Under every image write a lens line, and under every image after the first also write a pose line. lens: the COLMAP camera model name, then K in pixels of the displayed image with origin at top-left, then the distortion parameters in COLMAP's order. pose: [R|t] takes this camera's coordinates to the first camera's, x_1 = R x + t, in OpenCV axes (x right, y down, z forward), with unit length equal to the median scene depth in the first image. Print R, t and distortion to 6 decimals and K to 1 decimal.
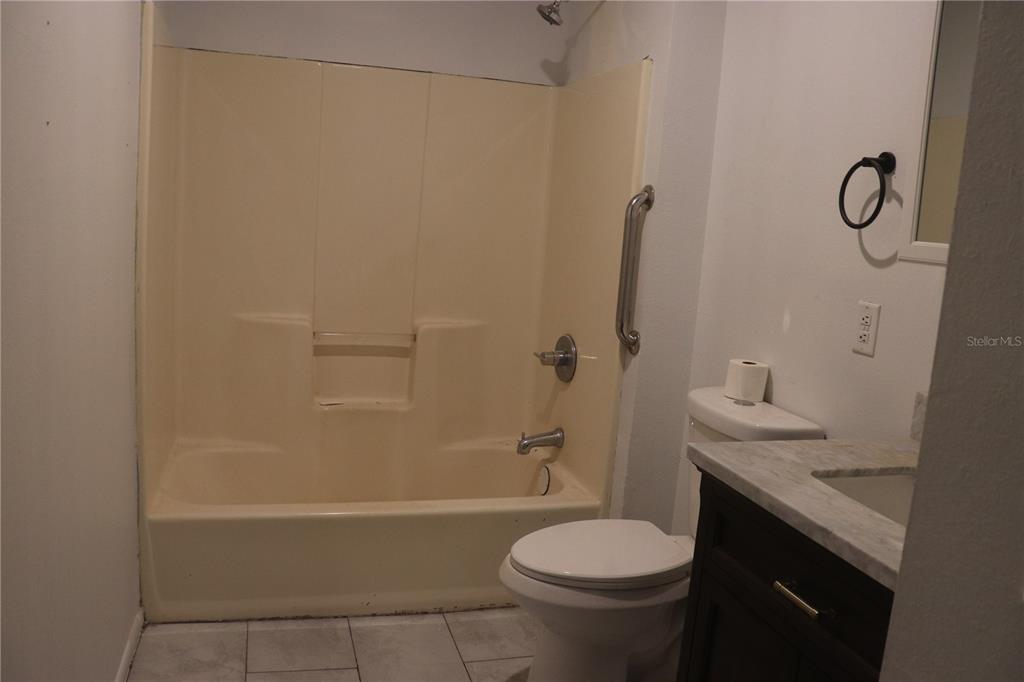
lens RADIAL K [[830.5, 0, 508.5], [0, 830.5, 309.0], [0, 0, 1]] dist [-0.174960, 0.121677]
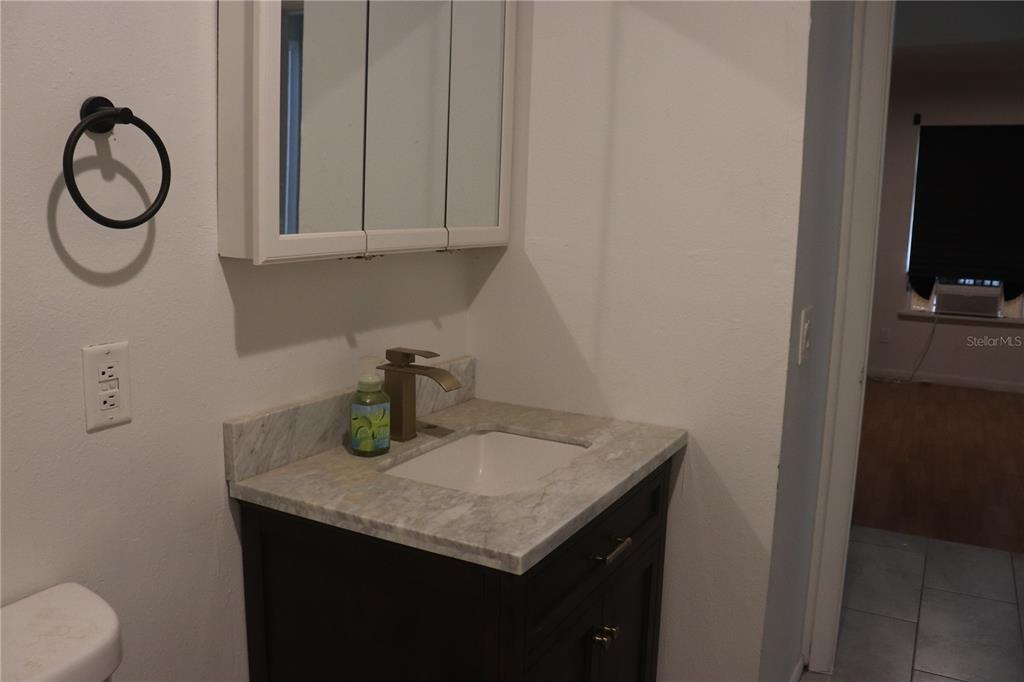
lens RADIAL K [[830.5, 0, 508.5], [0, 830.5, 309.0], [0, 0, 1]] dist [-0.174960, 0.121677]
pose [[-0.696221, -0.172415, 0.696814, -0.235001], [0.023476, 0.964738, 0.262164, -0.233350], [-0.717443, 0.198882, -0.667623, 1.476307]]
